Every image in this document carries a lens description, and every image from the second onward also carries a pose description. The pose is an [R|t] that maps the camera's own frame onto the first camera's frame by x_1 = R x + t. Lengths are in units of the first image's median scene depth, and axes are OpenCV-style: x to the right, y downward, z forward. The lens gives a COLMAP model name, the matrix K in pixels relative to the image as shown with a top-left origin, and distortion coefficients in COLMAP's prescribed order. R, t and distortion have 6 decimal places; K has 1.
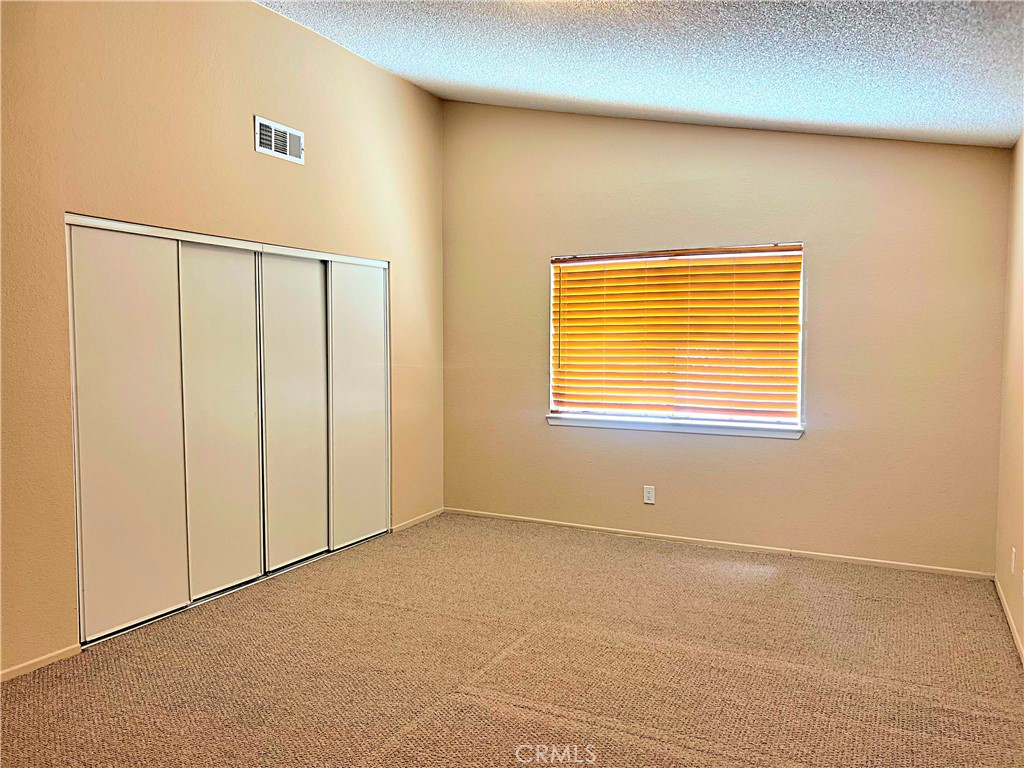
lens RADIAL K [[778.8, 0, 507.8], [0, 778.8, 379.2], [0, 0, 1]] dist [0.076423, -0.088297]
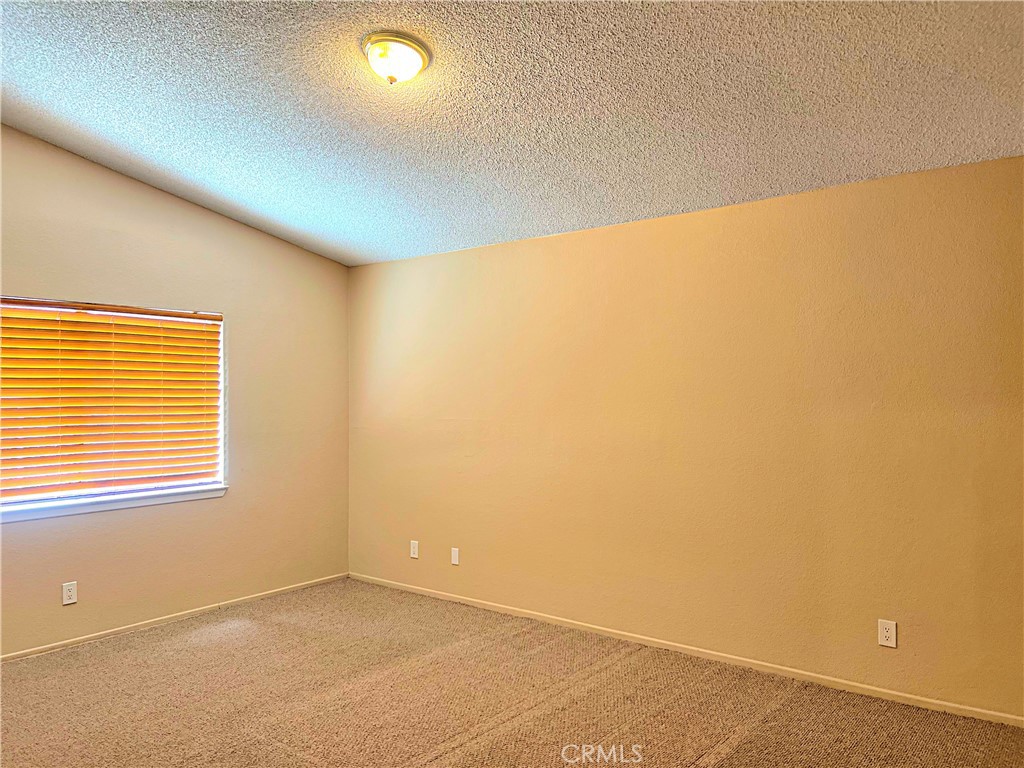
lens RADIAL K [[778.8, 0, 509.4], [0, 778.8, 380.6], [0, 0, 1]] dist [0.076423, -0.088297]
pose [[0.197304, 0.011272, 0.980278, -0.642275], [0.053586, 0.998315, -0.022265, -0.038475], [-0.978877, 0.056922, 0.196367, 0.427596]]
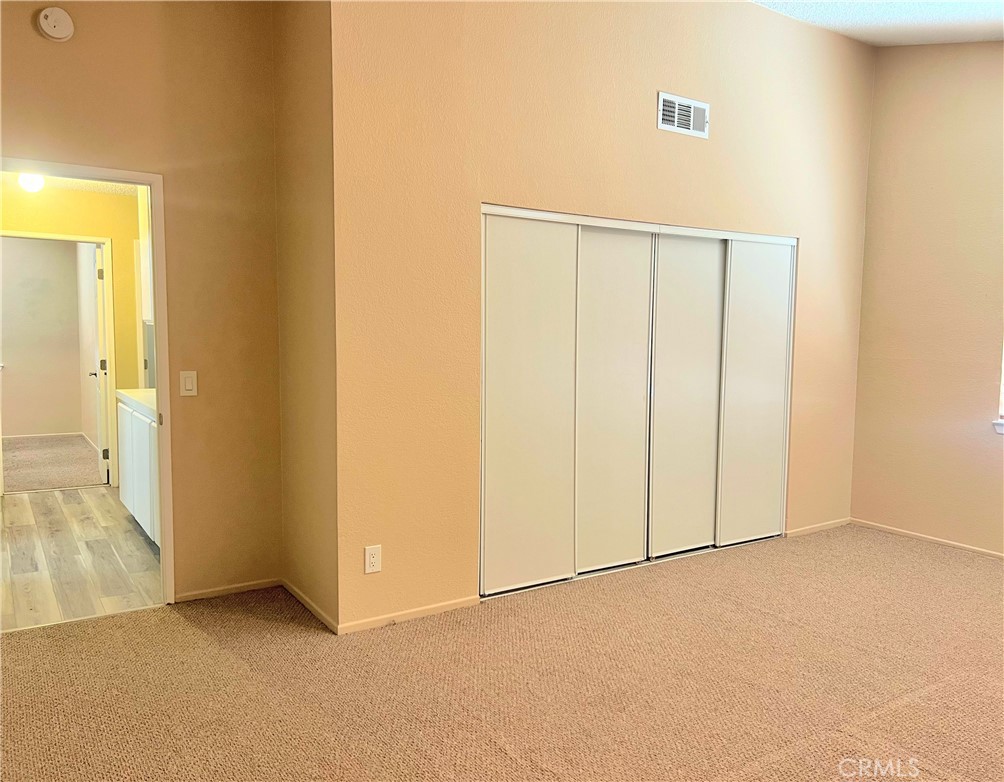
lens RADIAL K [[807.6, 0, 516.6], [0, 807.6, 391.2], [0, 0, 1]] dist [0.053659, -0.039387]
pose [[0.881451, 0.056616, -0.468870, 0.016045], [-0.041779, 0.998244, 0.041996, -0.000631], [0.470424, -0.017429, 0.882268, 0.024419]]
